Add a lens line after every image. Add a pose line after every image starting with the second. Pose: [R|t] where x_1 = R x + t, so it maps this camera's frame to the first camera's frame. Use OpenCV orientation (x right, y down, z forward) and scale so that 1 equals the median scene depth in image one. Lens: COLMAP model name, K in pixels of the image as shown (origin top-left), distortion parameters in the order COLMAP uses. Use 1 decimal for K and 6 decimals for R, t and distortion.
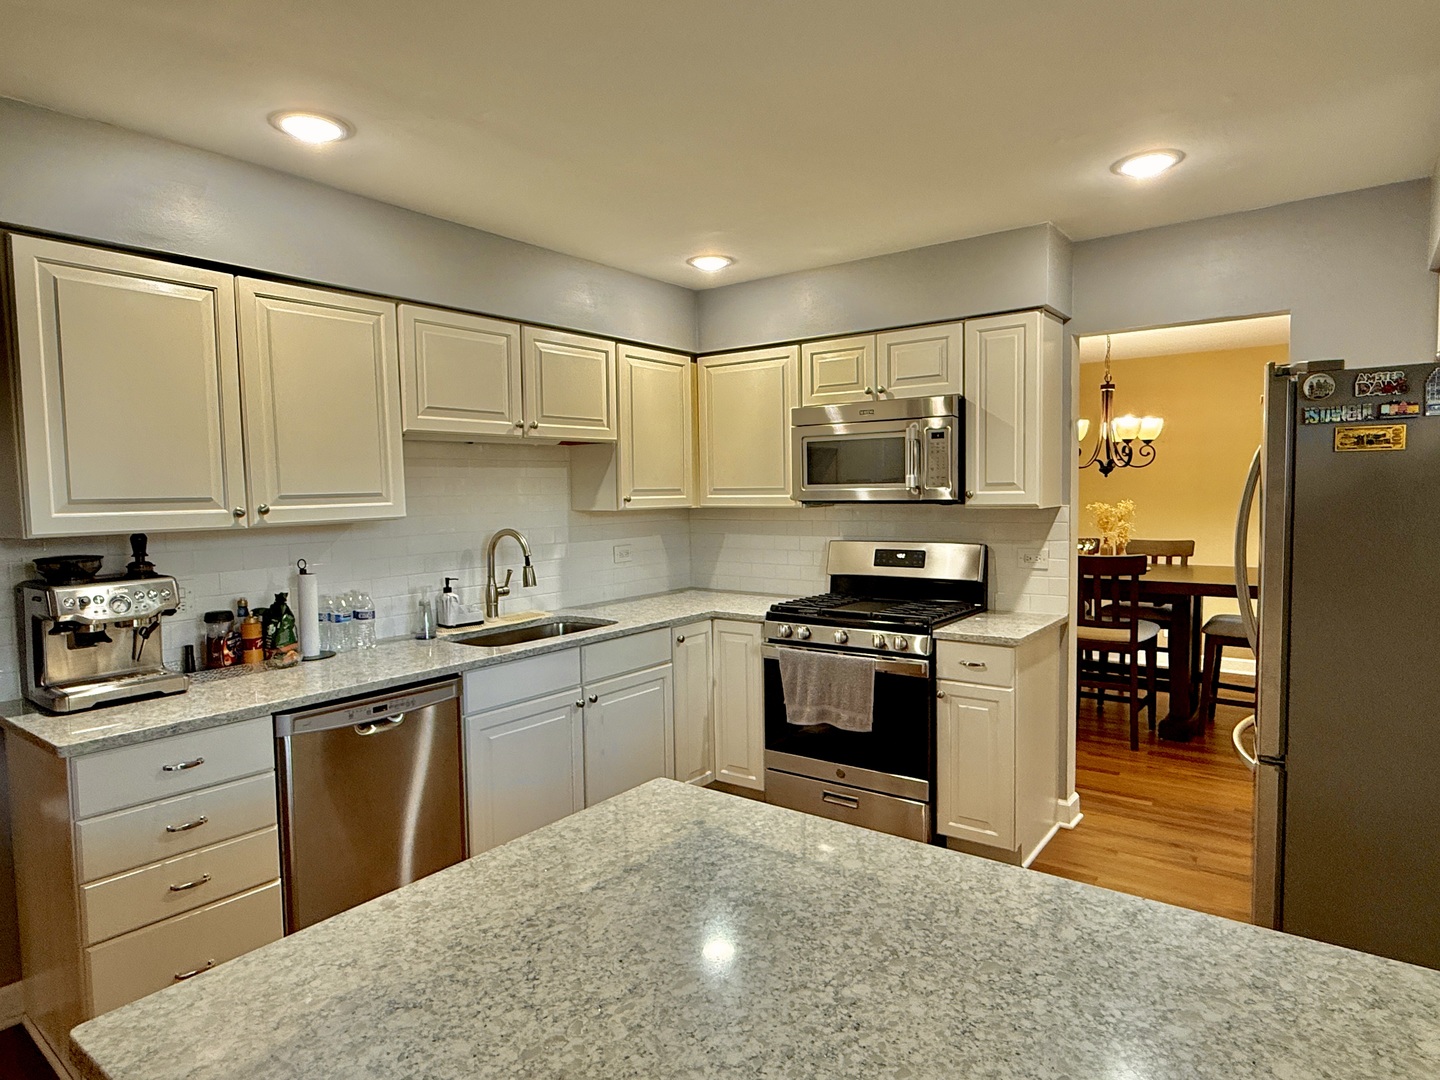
lens RADIAL K [[840.9, 0, 718.4], [0, 840.9, 539.4], [0, 0, 1]] dist [-0.004741, -0.000246]
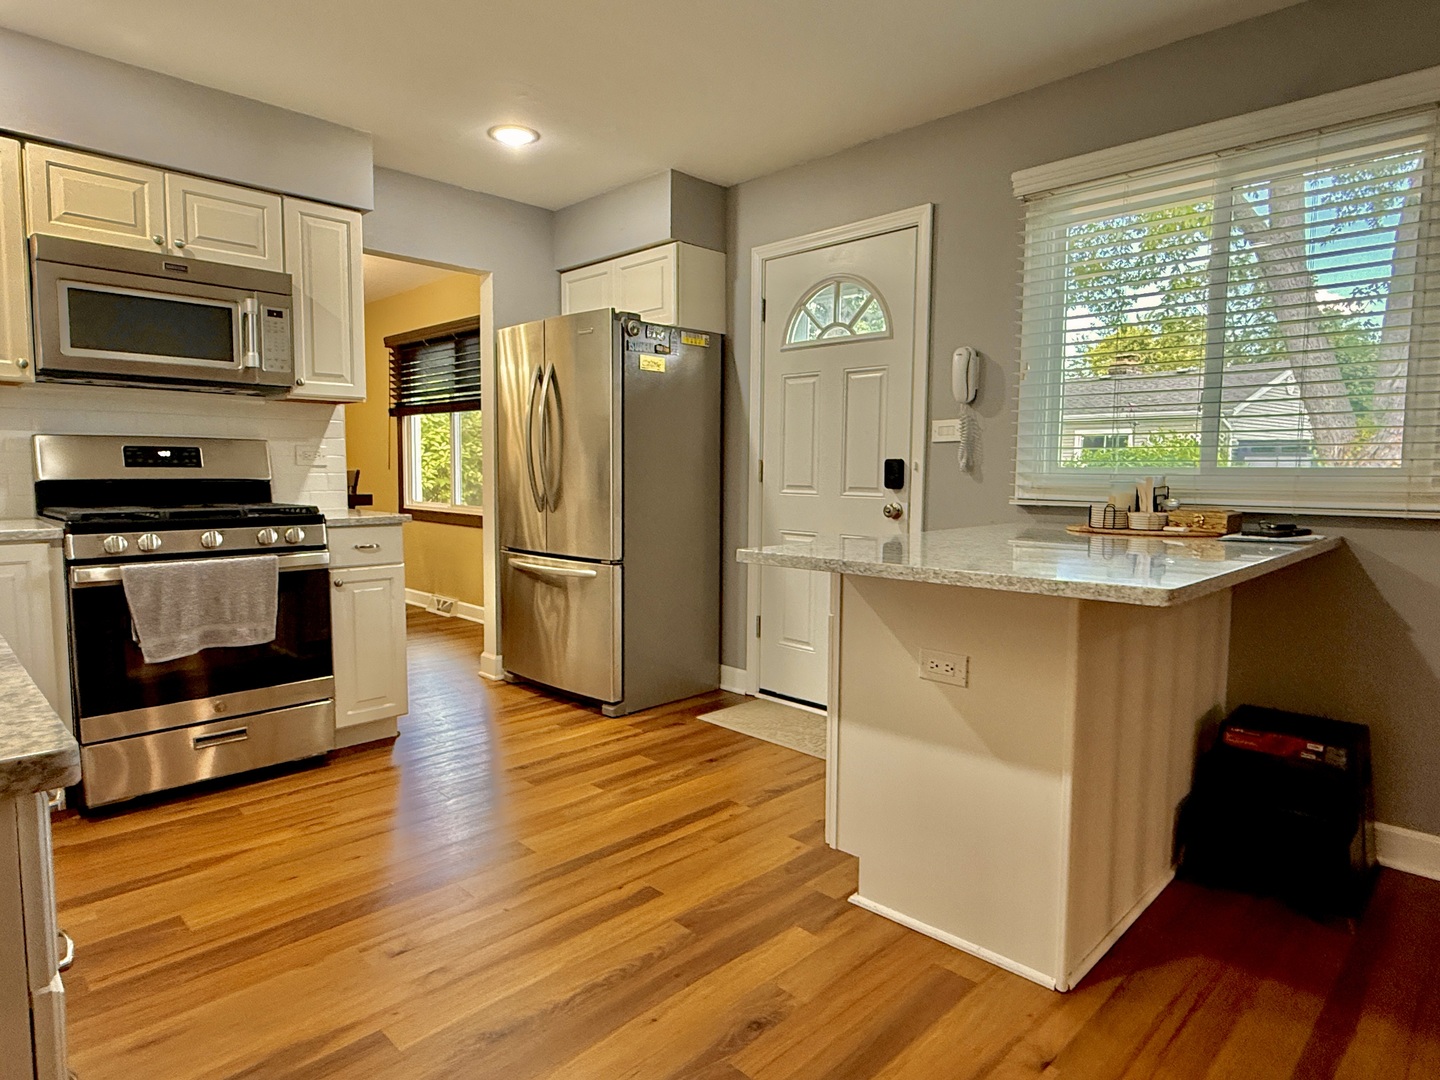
lens RADIAL K [[840.9, 0, 717.4], [0, 840.9, 541.7], [0, 0, 1]] dist [-0.004741, -0.000246]
pose [[0.143765, -0.070774, 0.987078, -0.586666], [0.045918, 0.996842, 0.064786, 0.086629], [-0.988546, 0.036011, 0.146561, 0.390467]]
